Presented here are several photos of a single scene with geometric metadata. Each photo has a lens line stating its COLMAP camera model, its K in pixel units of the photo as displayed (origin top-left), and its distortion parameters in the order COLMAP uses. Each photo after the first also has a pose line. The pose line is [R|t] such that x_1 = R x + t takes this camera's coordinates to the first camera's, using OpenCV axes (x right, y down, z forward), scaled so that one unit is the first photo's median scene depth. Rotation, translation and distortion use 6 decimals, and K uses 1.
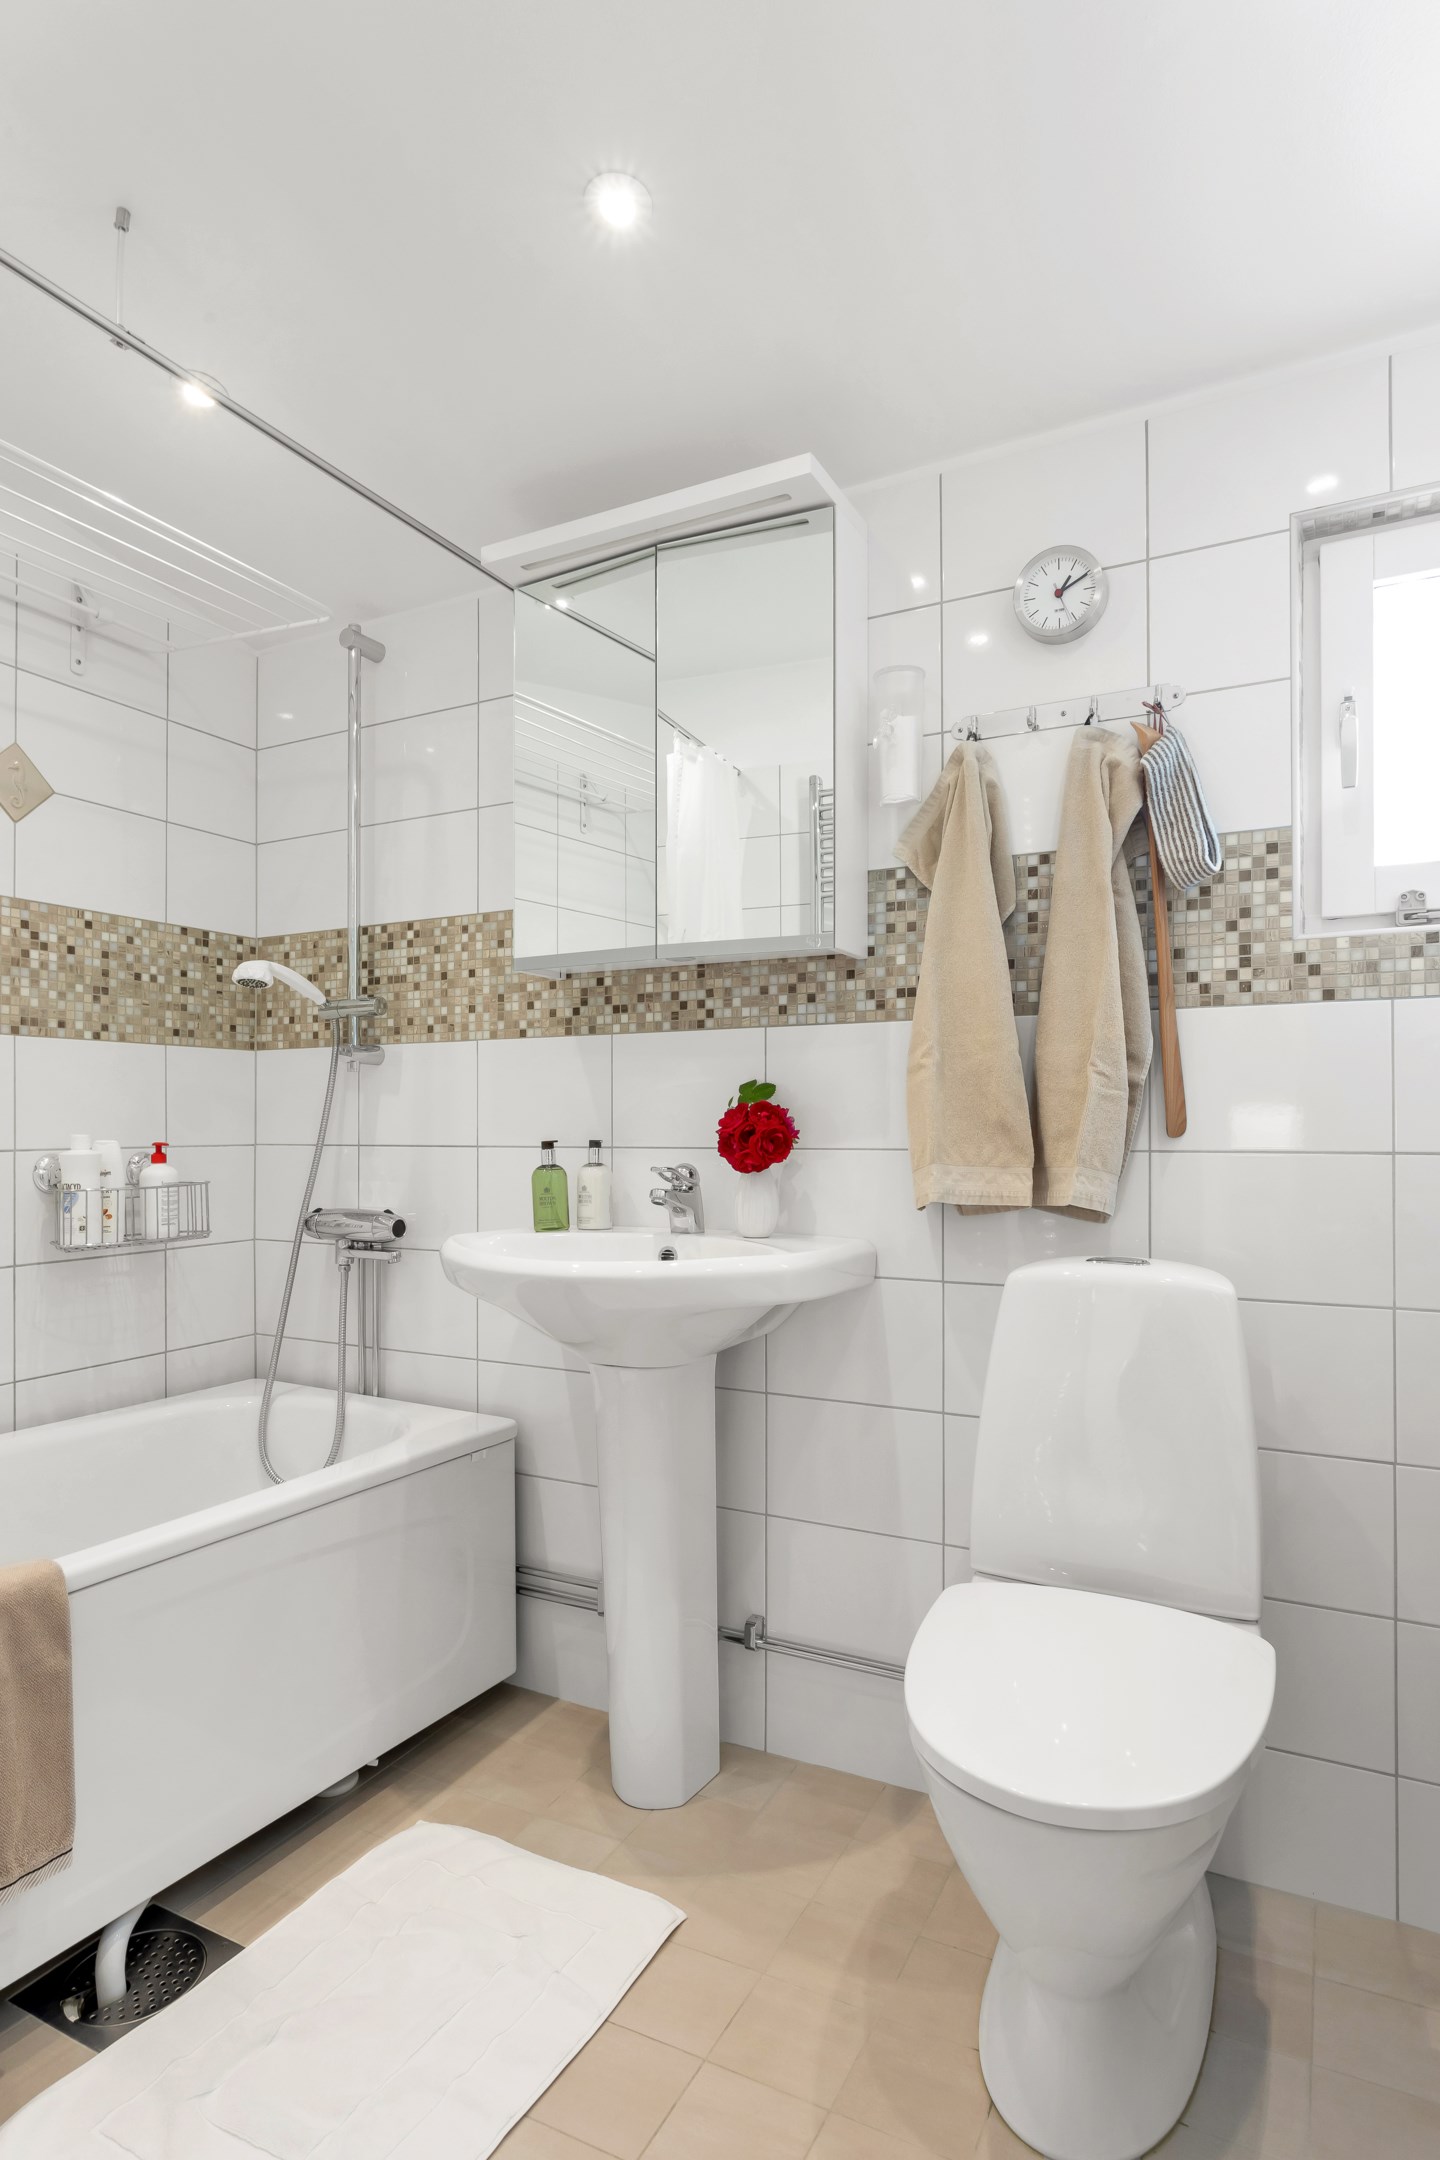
lens RADIAL K [[1143.4, 0, 730.8], [0, 1143.4, 1121.3], [0, 0, 1]] dist [-0.010693, 0.001646]
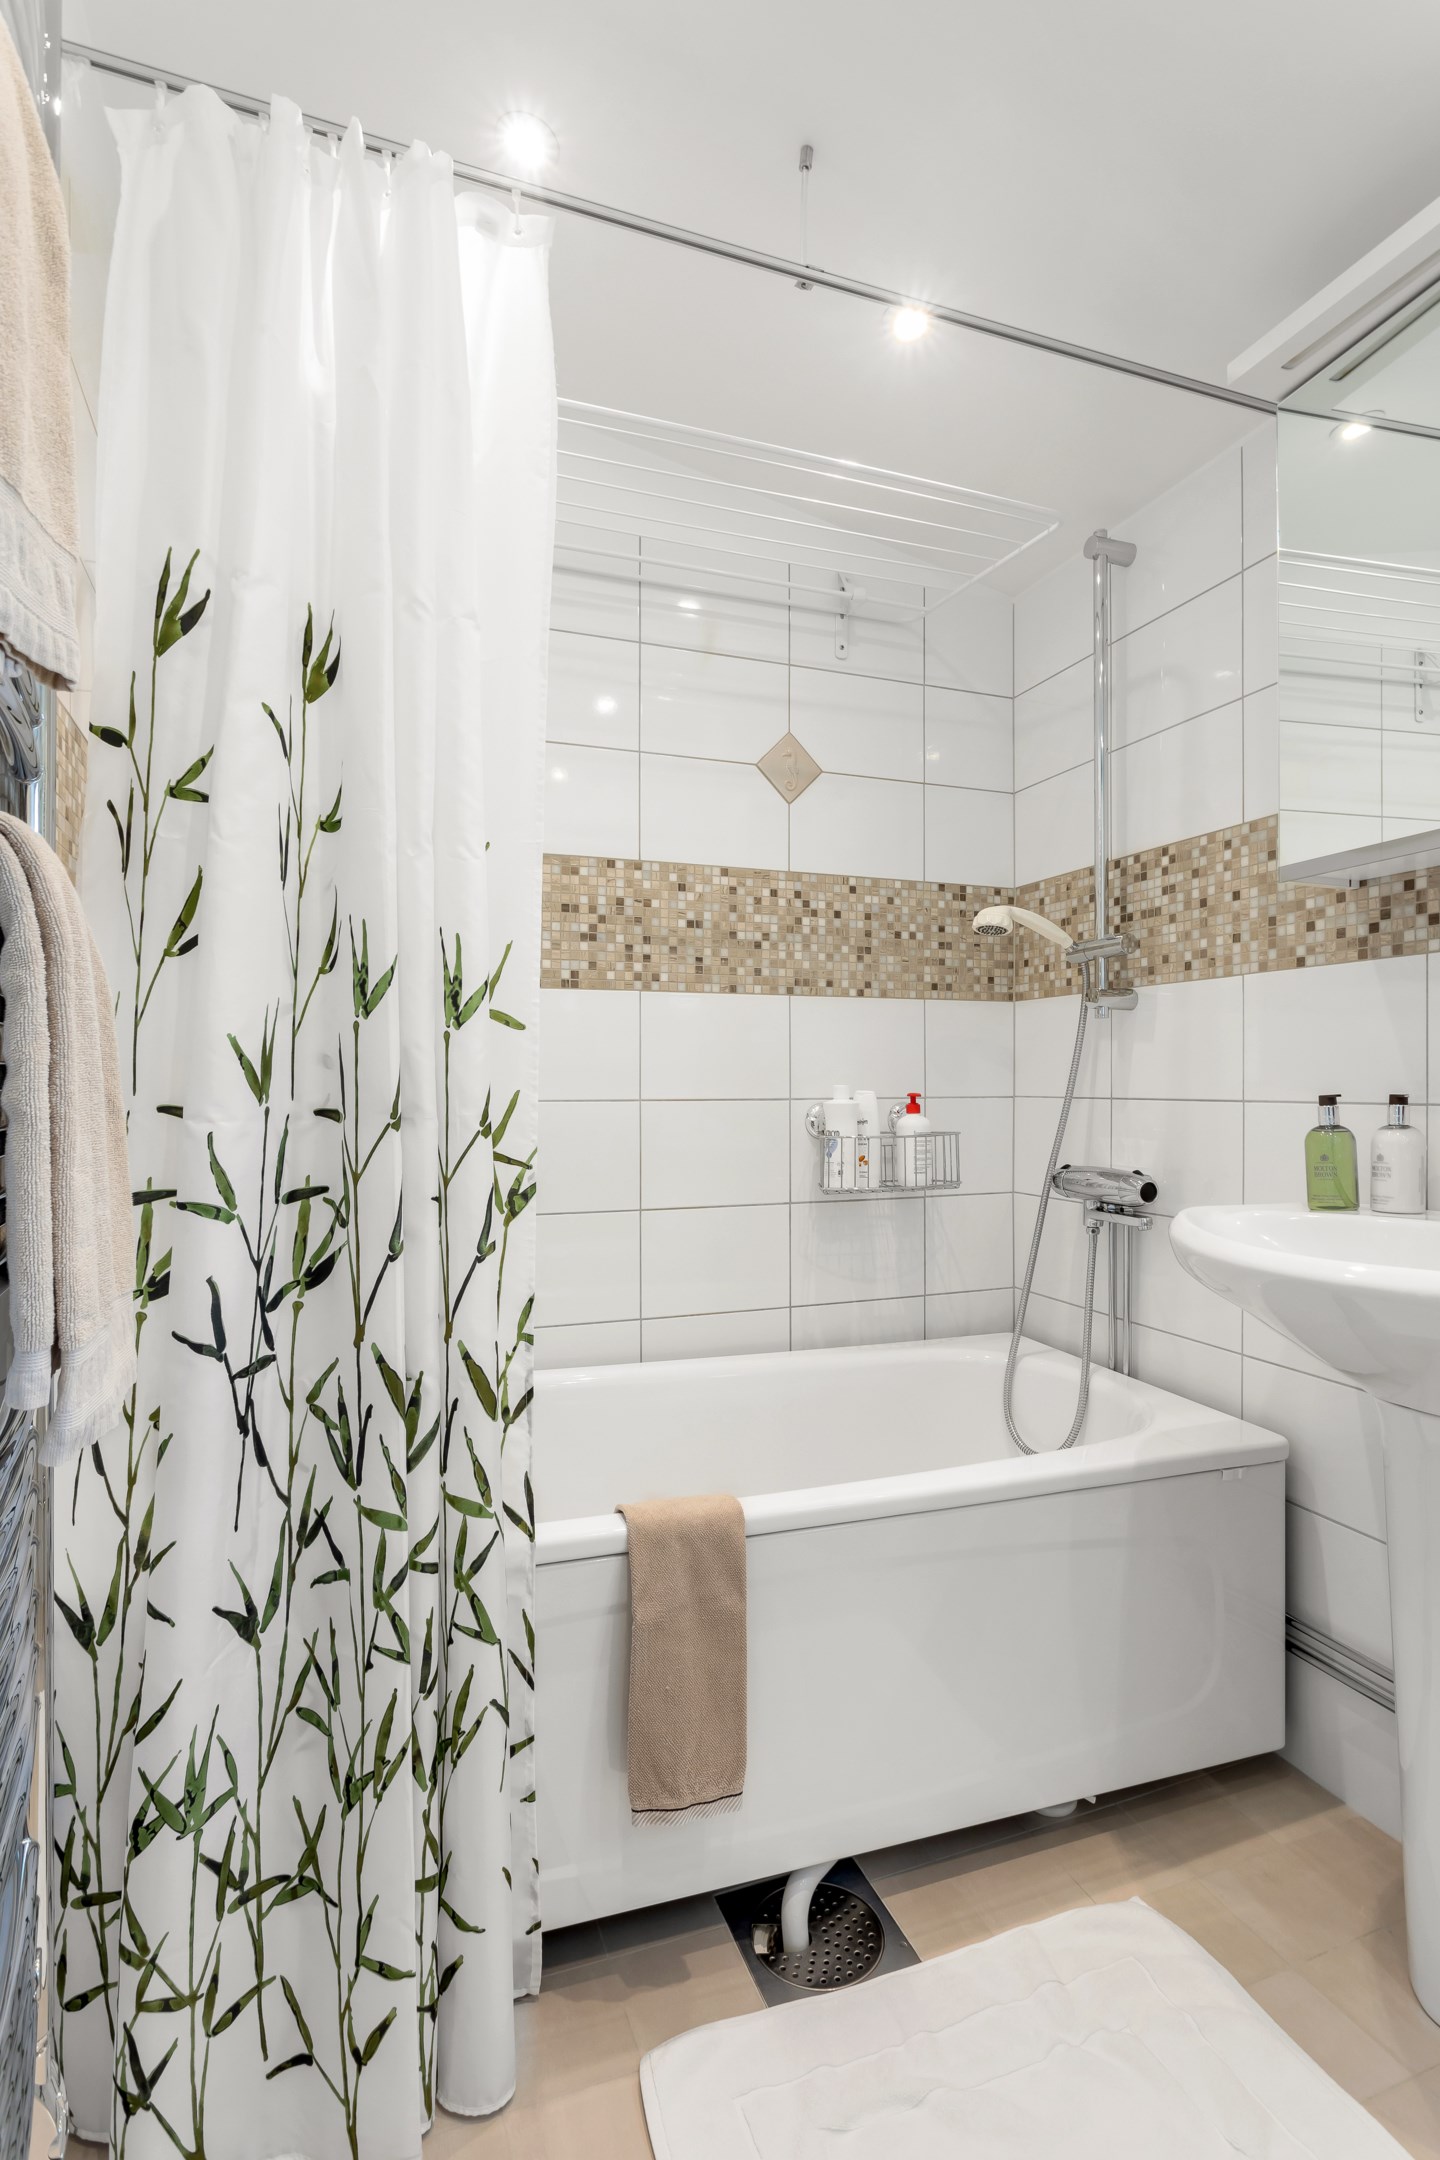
lens RADIAL K [[1075.3, 0, 709.2], [0, 1075.3, 1083.8], [0, 0, 1]] dist [-0.017744, 0.009135]
pose [[0.739804, 0.003191, -0.672815, 0.018804], [0.000917, 0.999983, 0.005751, 0.004637], [0.672822, -0.004871, 0.739789, 0.164677]]
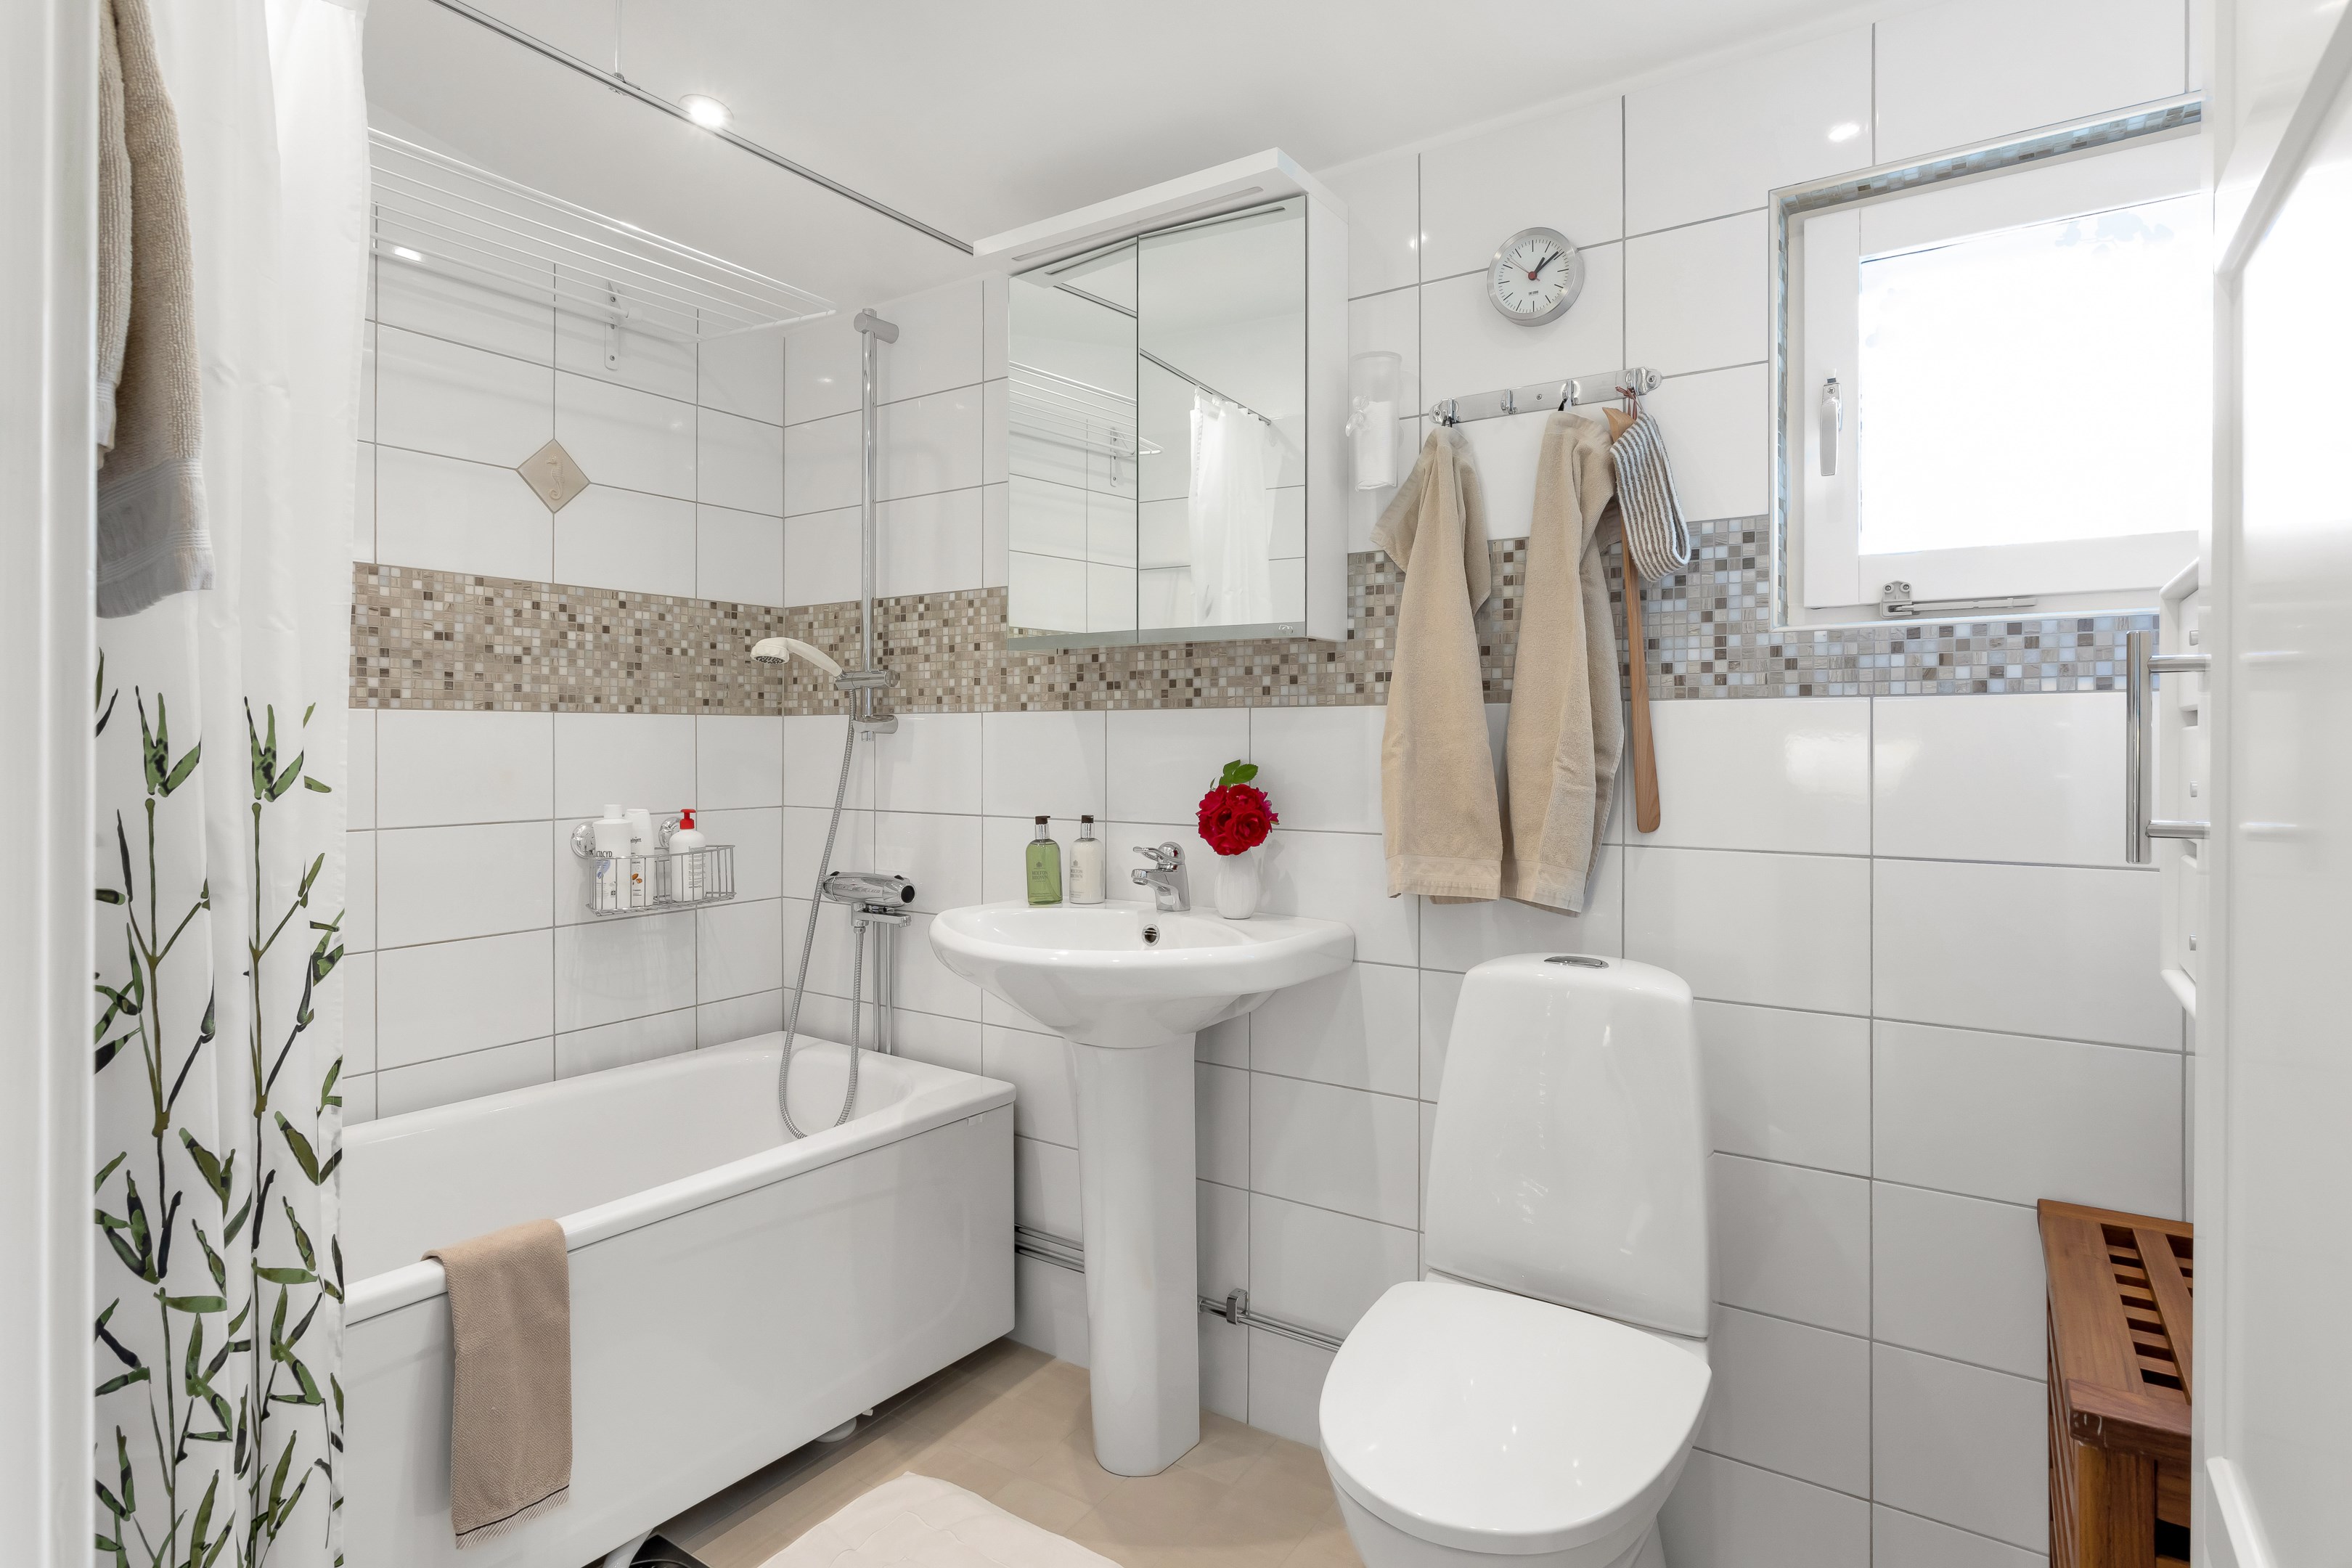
lens RADIAL K [[1170.9, 0, 1179.5], [0, 1170.9, 757.5], [0, 0, 1]] dist [-0.017744, 0.009135]
pose [[0.994306, 0.003650, -0.106503, 0.070678], [-0.002891, 0.999969, 0.007275, -0.041076], [0.106526, -0.006926, 0.994286, -0.026552]]
